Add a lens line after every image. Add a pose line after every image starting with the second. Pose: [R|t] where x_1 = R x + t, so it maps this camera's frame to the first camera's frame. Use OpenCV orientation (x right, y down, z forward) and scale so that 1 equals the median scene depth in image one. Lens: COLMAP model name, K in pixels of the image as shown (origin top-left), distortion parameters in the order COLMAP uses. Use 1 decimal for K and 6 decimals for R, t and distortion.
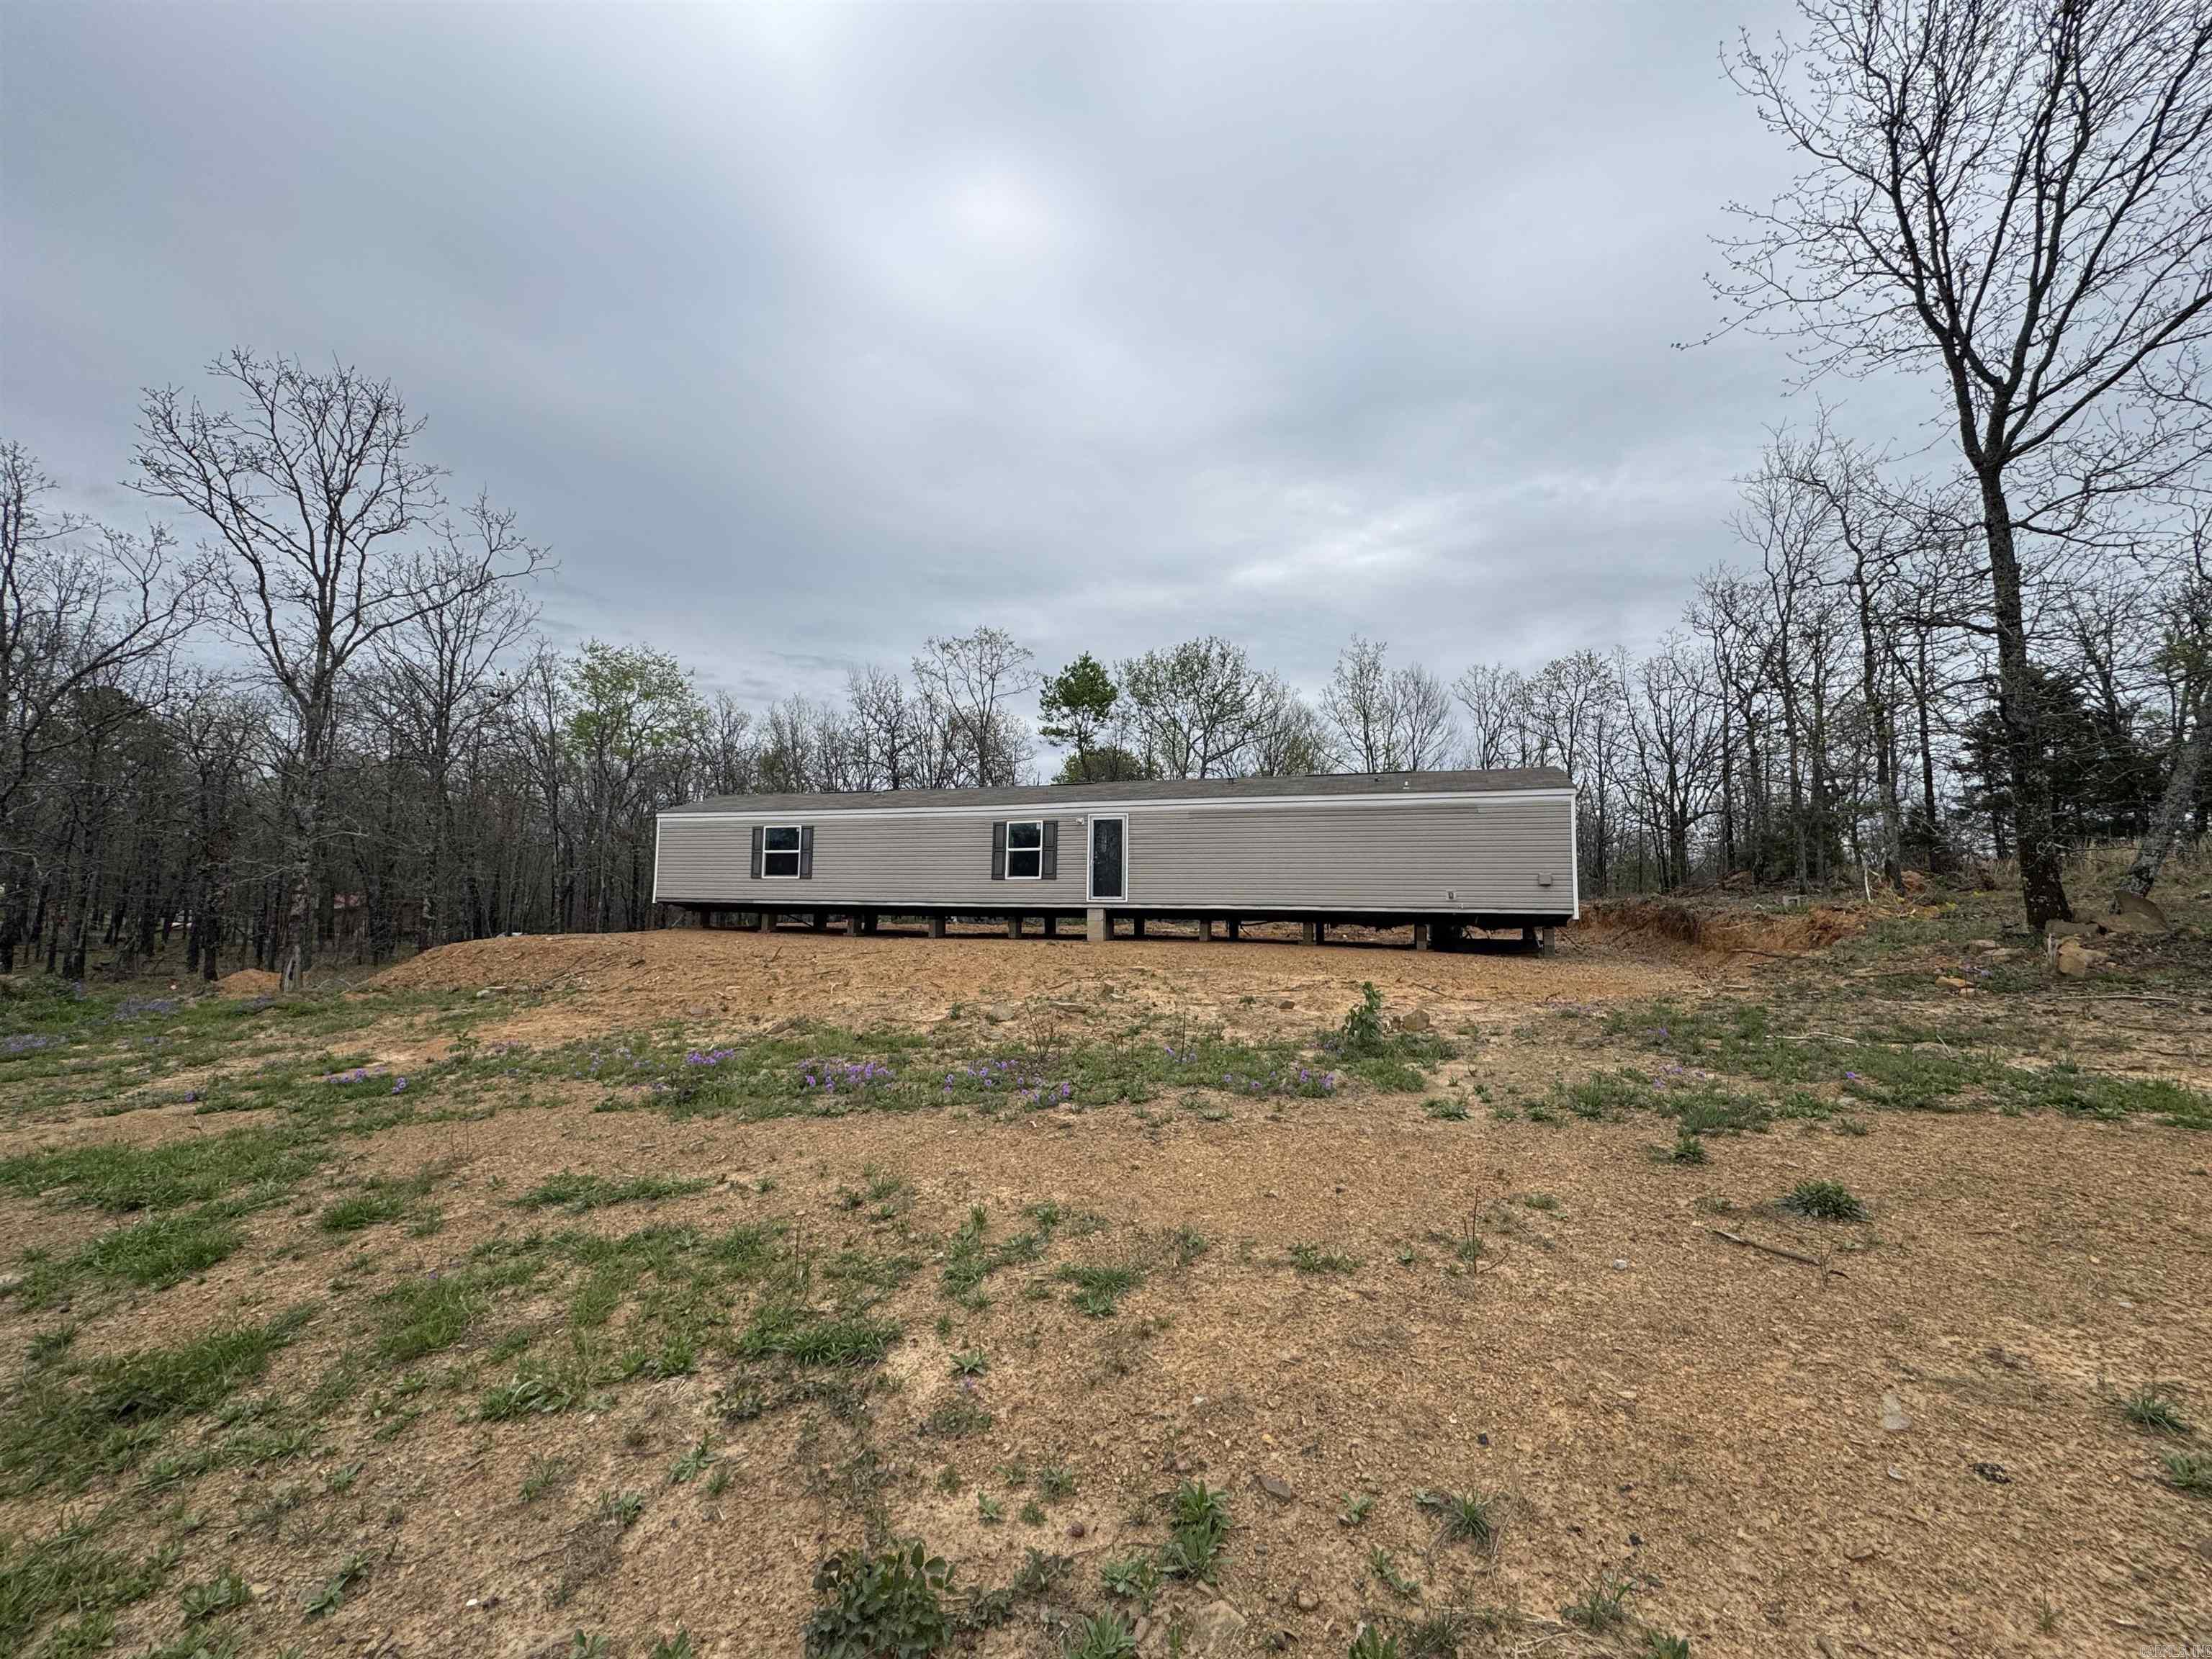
lens RADIAL K [[877.0, 0, 1104.6], [0, 877.0, 824.4], [0, 0, 1]] dist [-0.001668, 0.000054]
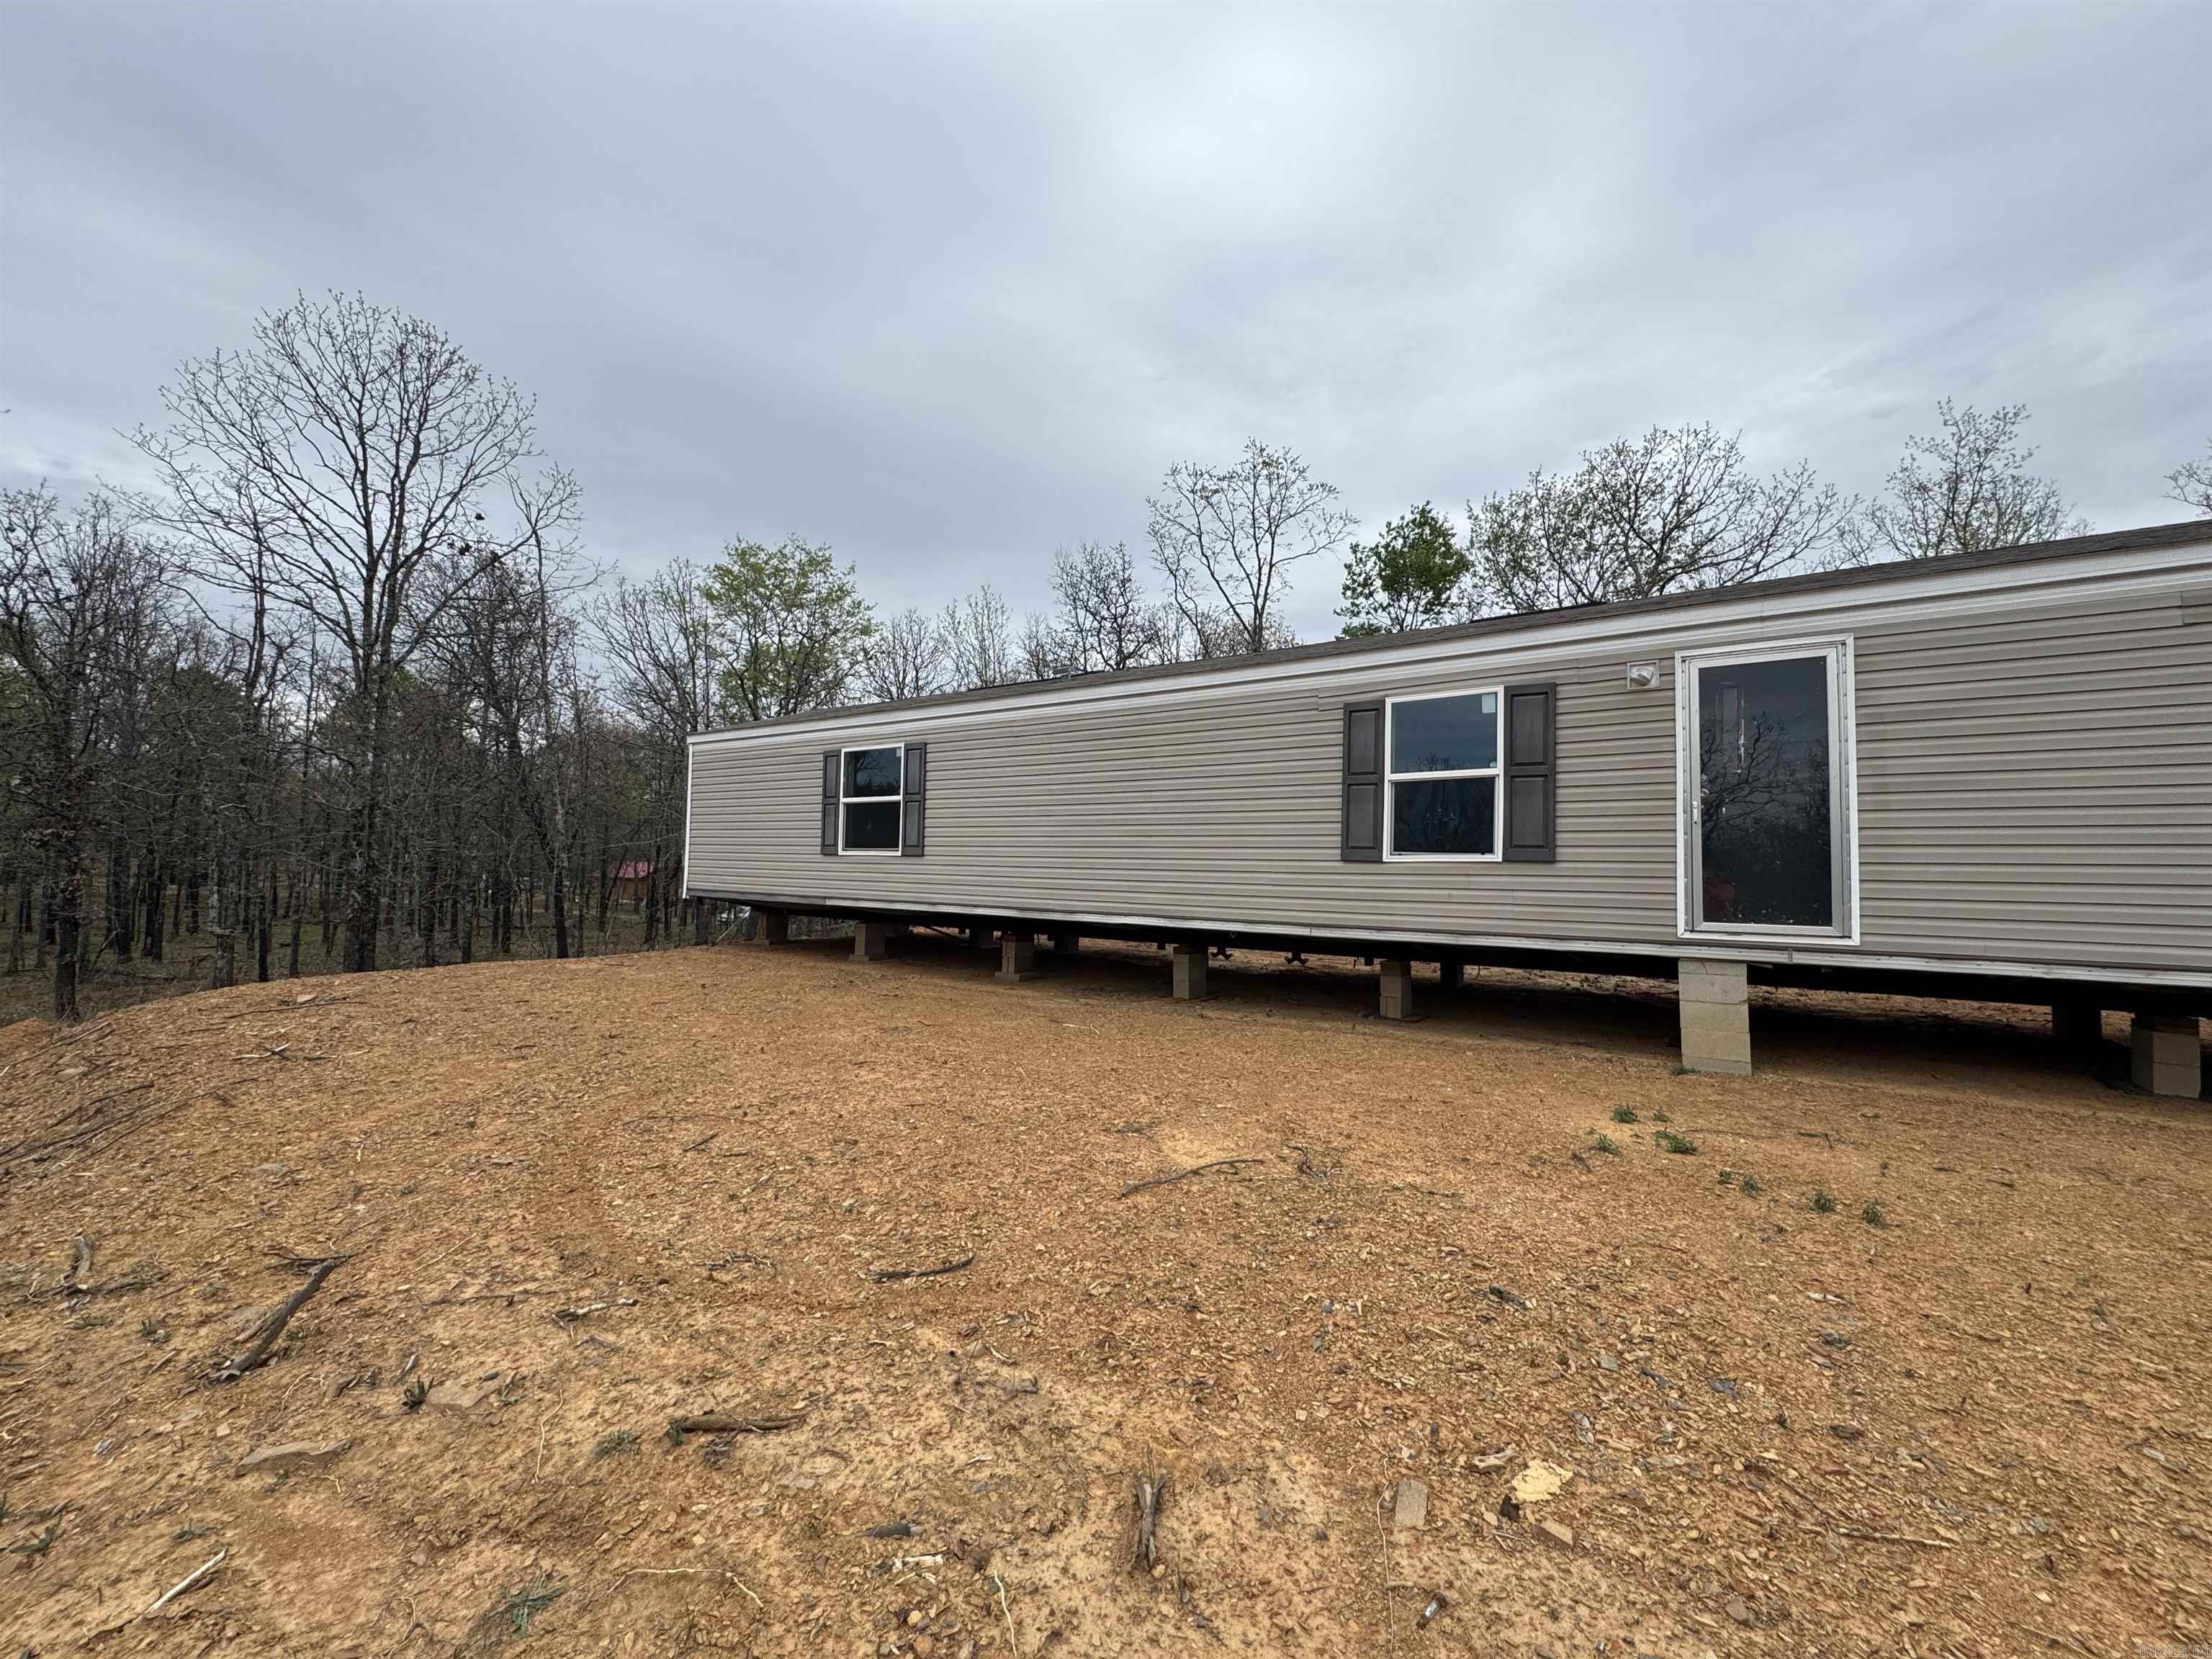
lens RADIAL K [[877.0, 0, 1104.6], [0, 877.0, 824.4], [0, 0, 1]] dist [-0.001668, 0.000054]
pose [[0.959294, -0.006002, -0.282345, -0.126232], [0.014544, 0.999497, 0.028168, 0.037871], [0.282034, -0.031128, 0.958899, 0.659393]]
